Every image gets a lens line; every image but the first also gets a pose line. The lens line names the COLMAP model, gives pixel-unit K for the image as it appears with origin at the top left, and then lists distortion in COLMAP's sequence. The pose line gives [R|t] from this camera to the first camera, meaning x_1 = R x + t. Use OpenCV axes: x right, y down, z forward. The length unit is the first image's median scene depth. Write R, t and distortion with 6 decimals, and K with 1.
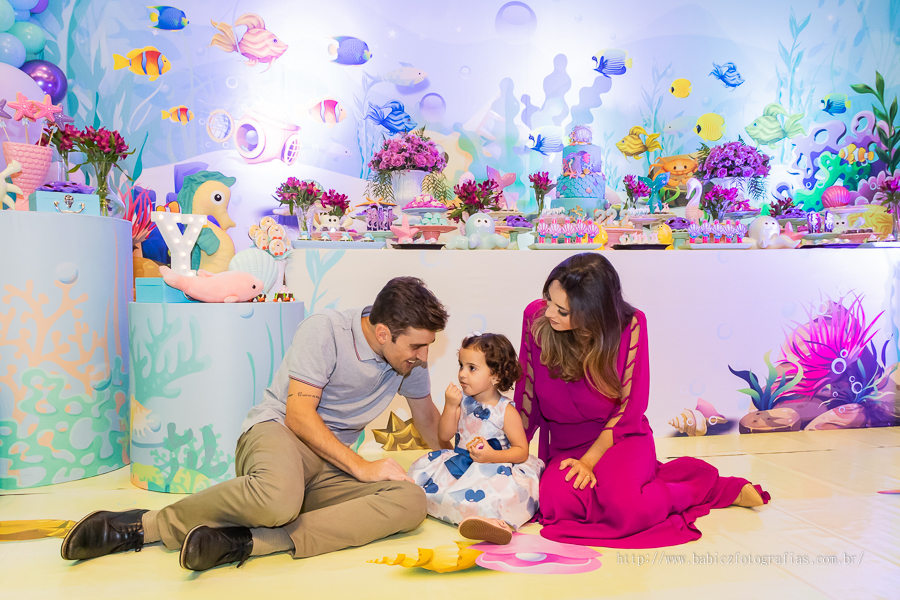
lens RADIAL K [[782.5, 0, 458.9], [0, 782.5, 302.8], [0, 0, 1]] dist [0.075133, -0.054170]
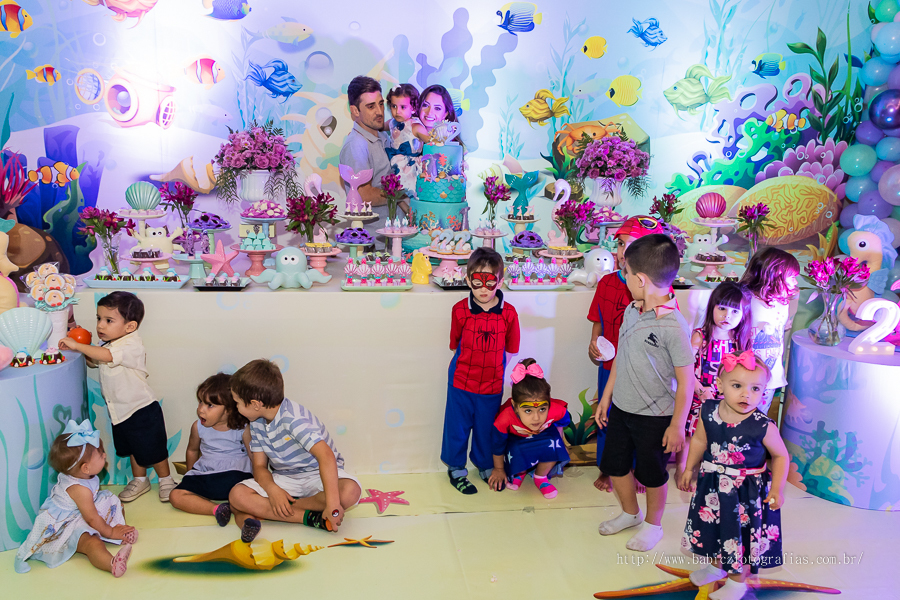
lens RADIAL K [[782.5, 0, 449.3], [0, 782.5, 307.6], [0, 0, 1]] dist [0.075133, -0.054170]
pose [[0.997556, 0.048816, -0.049986, 0.191616], [-0.037835, 0.978880, 0.200906, -0.169410], [0.058738, -0.198524, 0.978334, 0.028116]]
